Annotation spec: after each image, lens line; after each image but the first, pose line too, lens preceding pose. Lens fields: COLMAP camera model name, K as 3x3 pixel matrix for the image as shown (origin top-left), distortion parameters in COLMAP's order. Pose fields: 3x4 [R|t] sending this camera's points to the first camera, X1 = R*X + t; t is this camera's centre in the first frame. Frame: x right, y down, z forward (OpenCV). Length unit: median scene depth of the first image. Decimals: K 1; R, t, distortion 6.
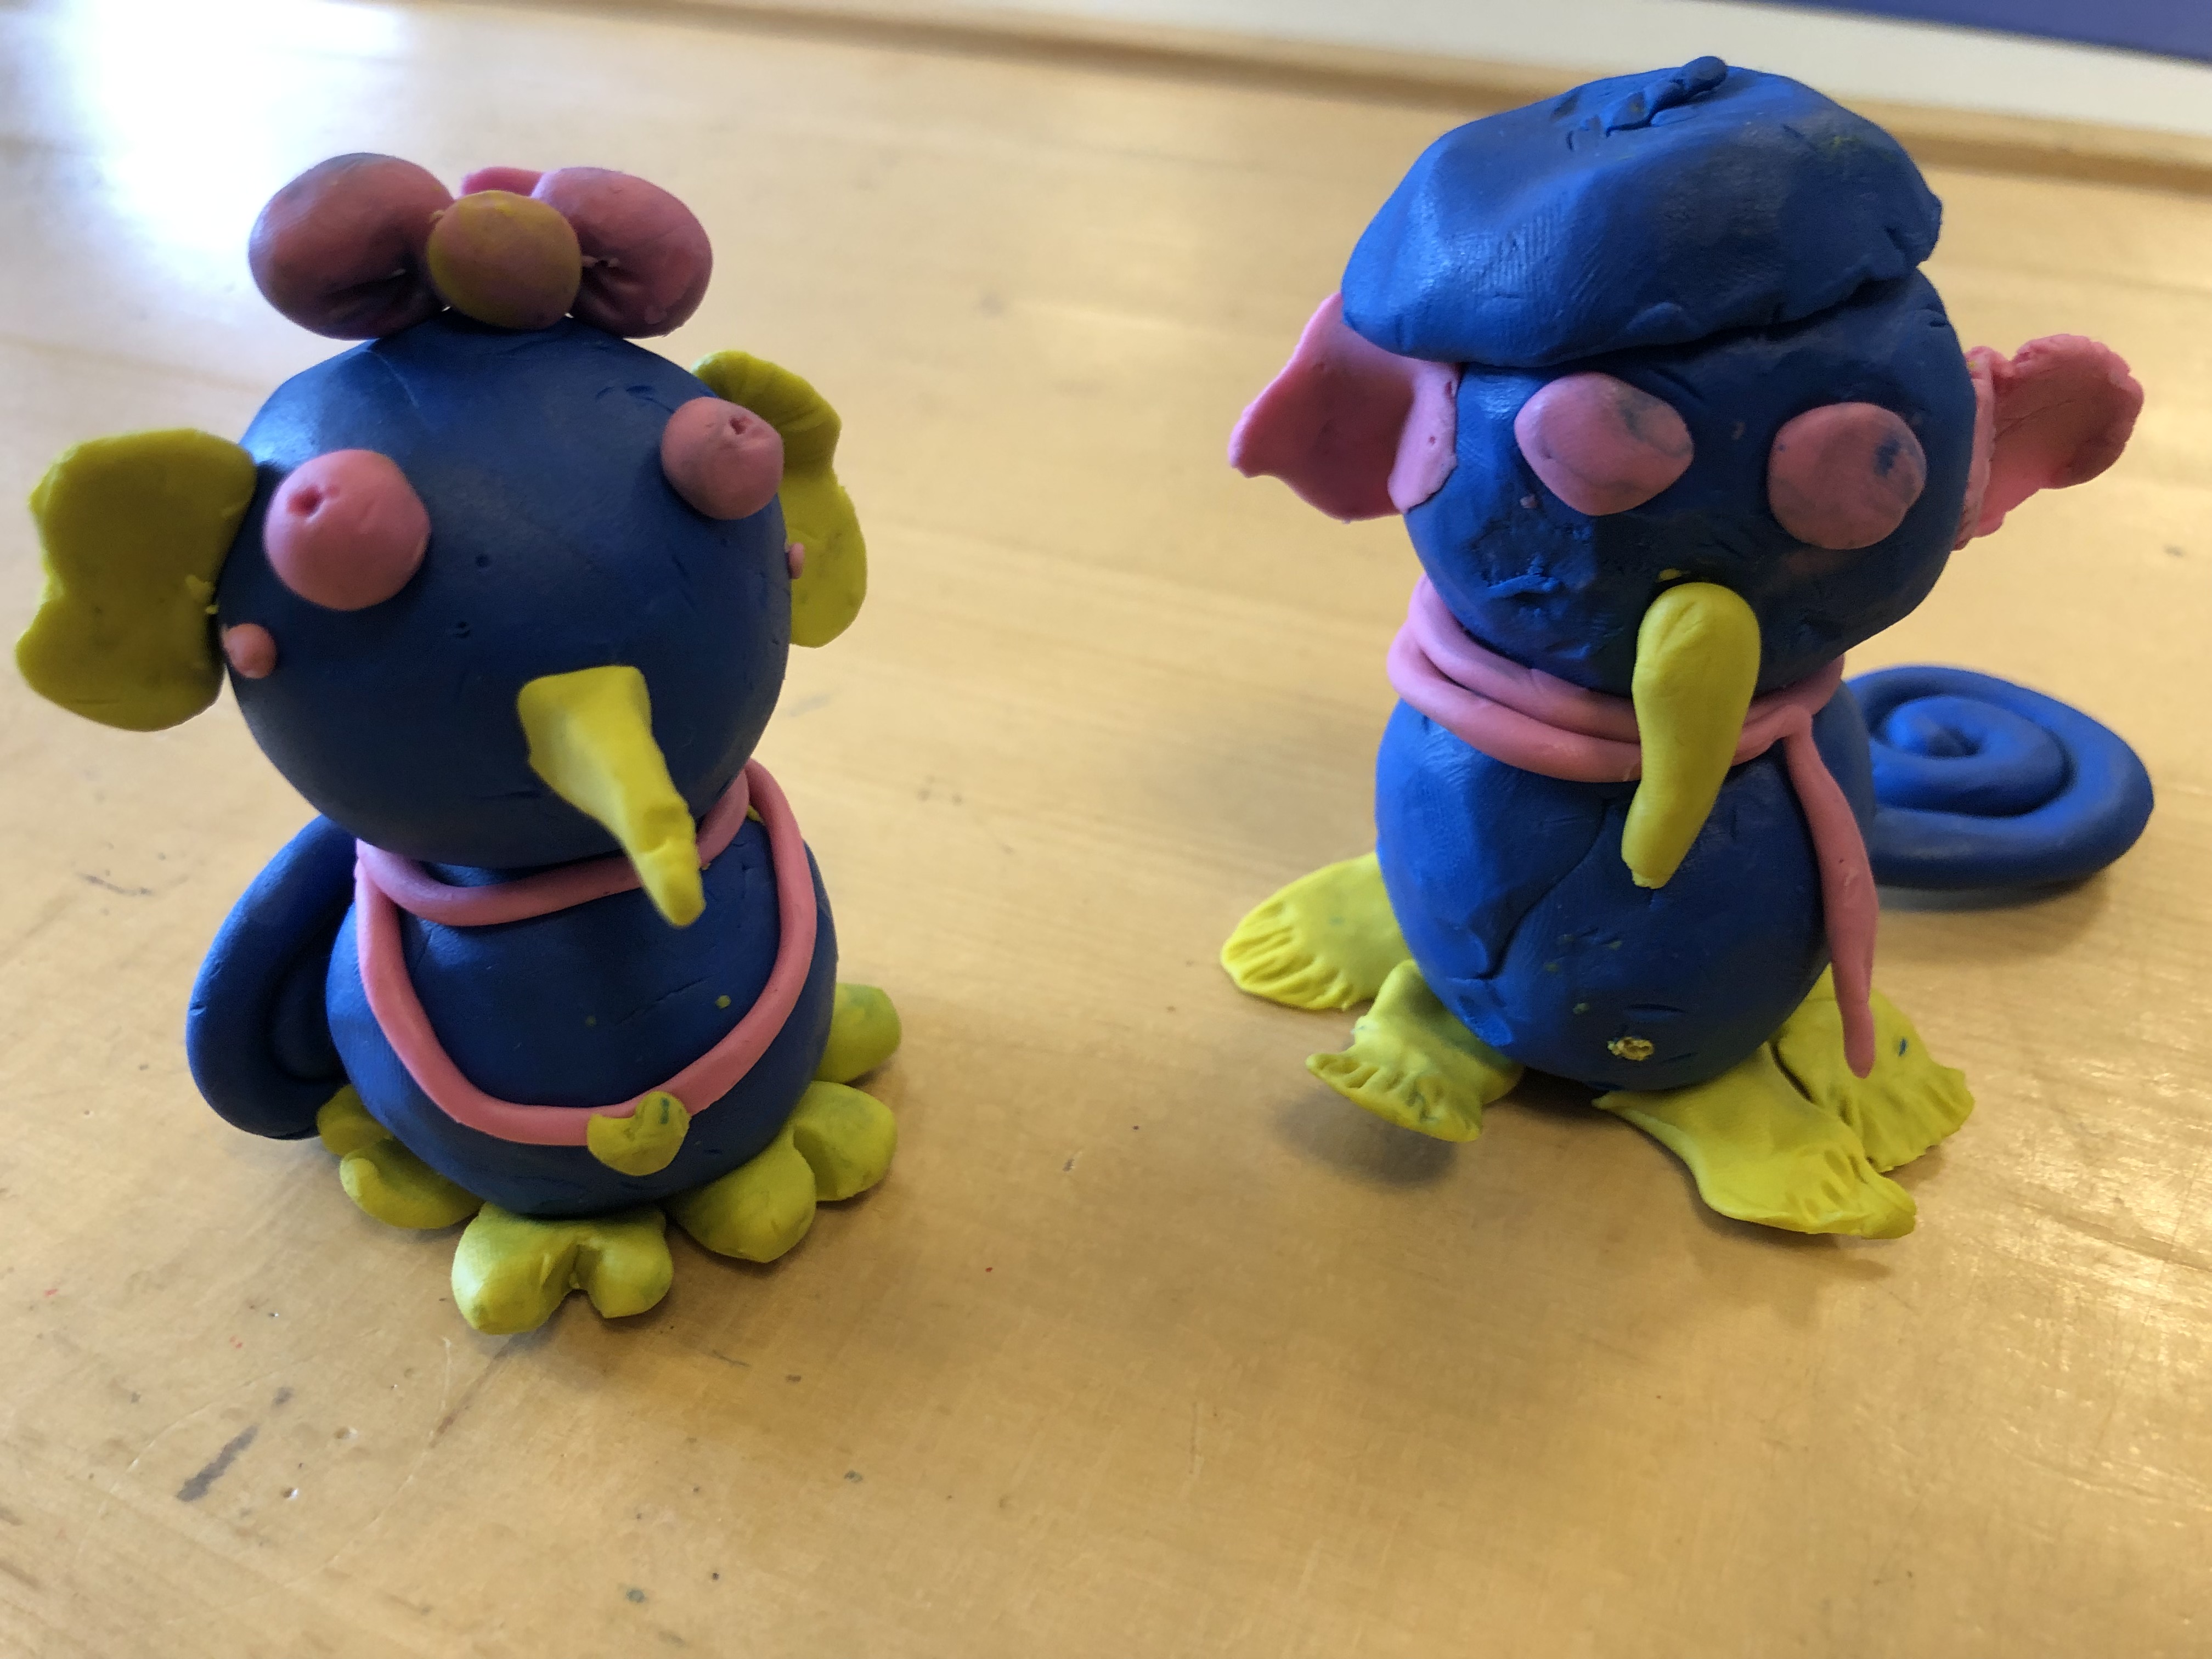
lens RADIAL K [[1749.2, 0, 1113.3], [0, 1749.2, 832.5], [0, 0, 1]] dist [-0.004757, -0.010678]
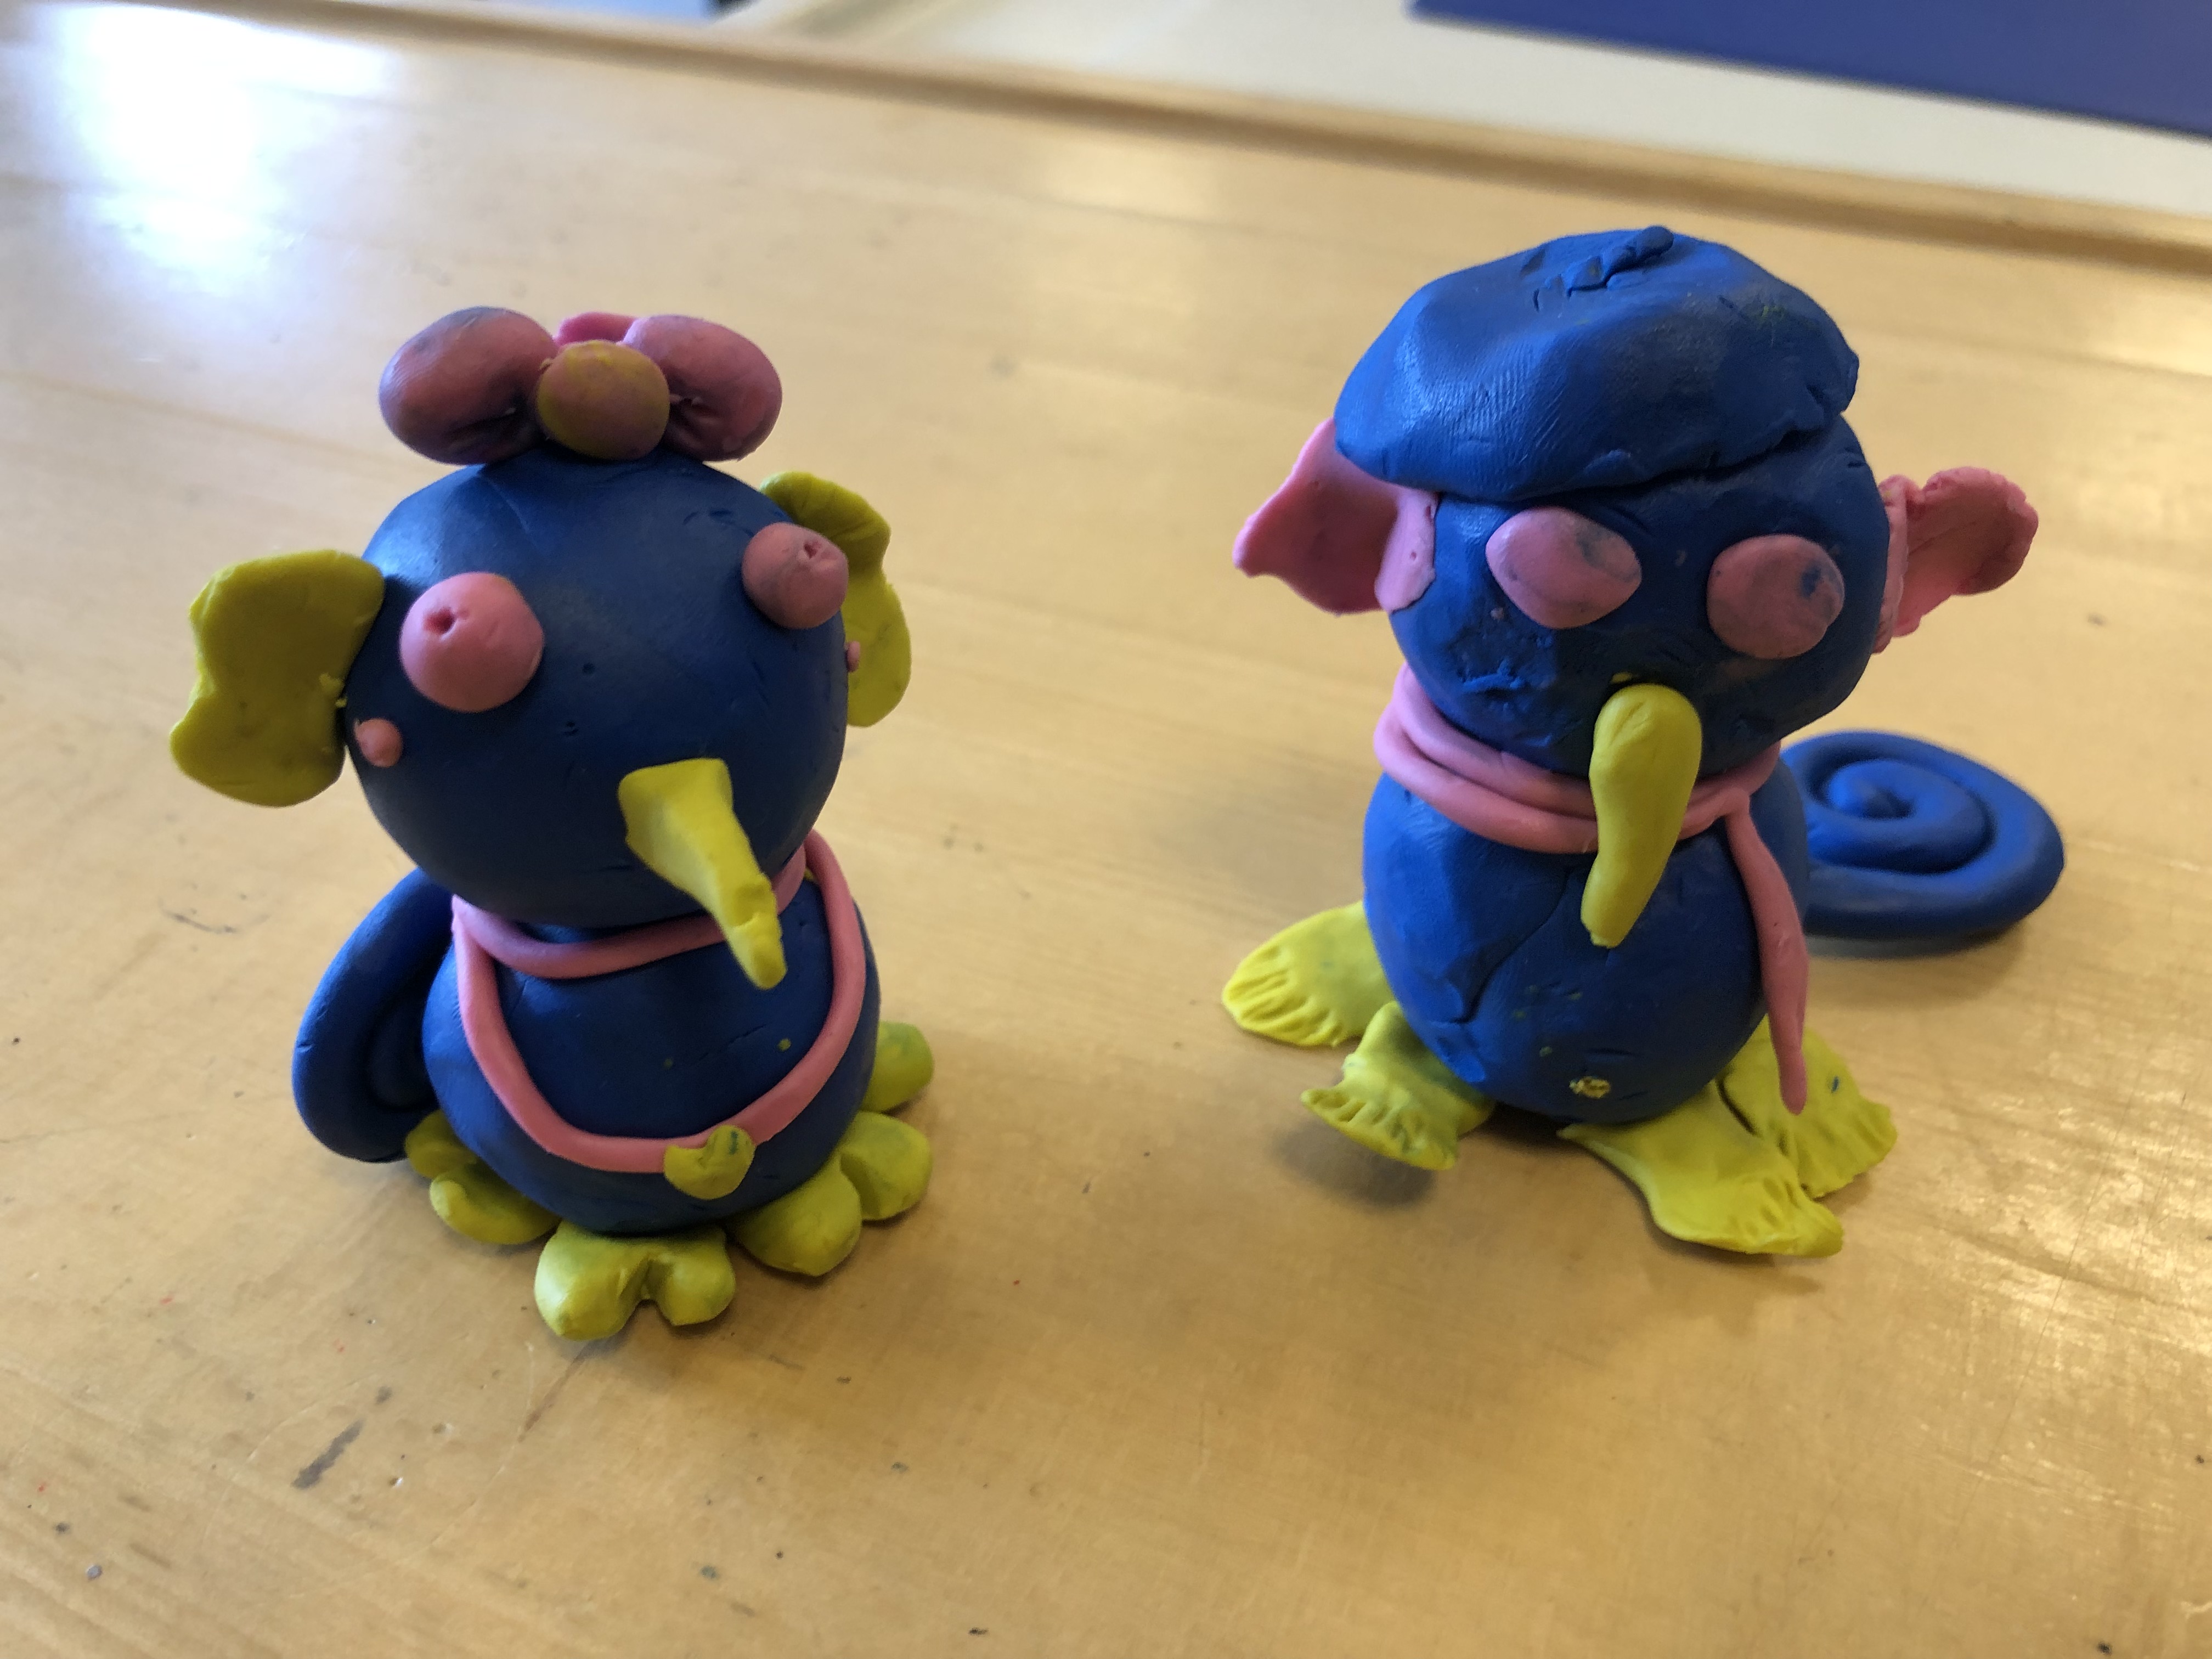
lens RADIAL K [[1749.2, 0, 1100.6], [0, 1749.2, 825.8], [0, 0, 1]] dist [-0.004757, -0.010678]
pose [[0.999994, 0.002326, 0.002516, -0.022983], [-0.002319, 0.999994, -0.002518, -0.042581], [-0.002522, 0.002513, 0.999994, -0.128680]]
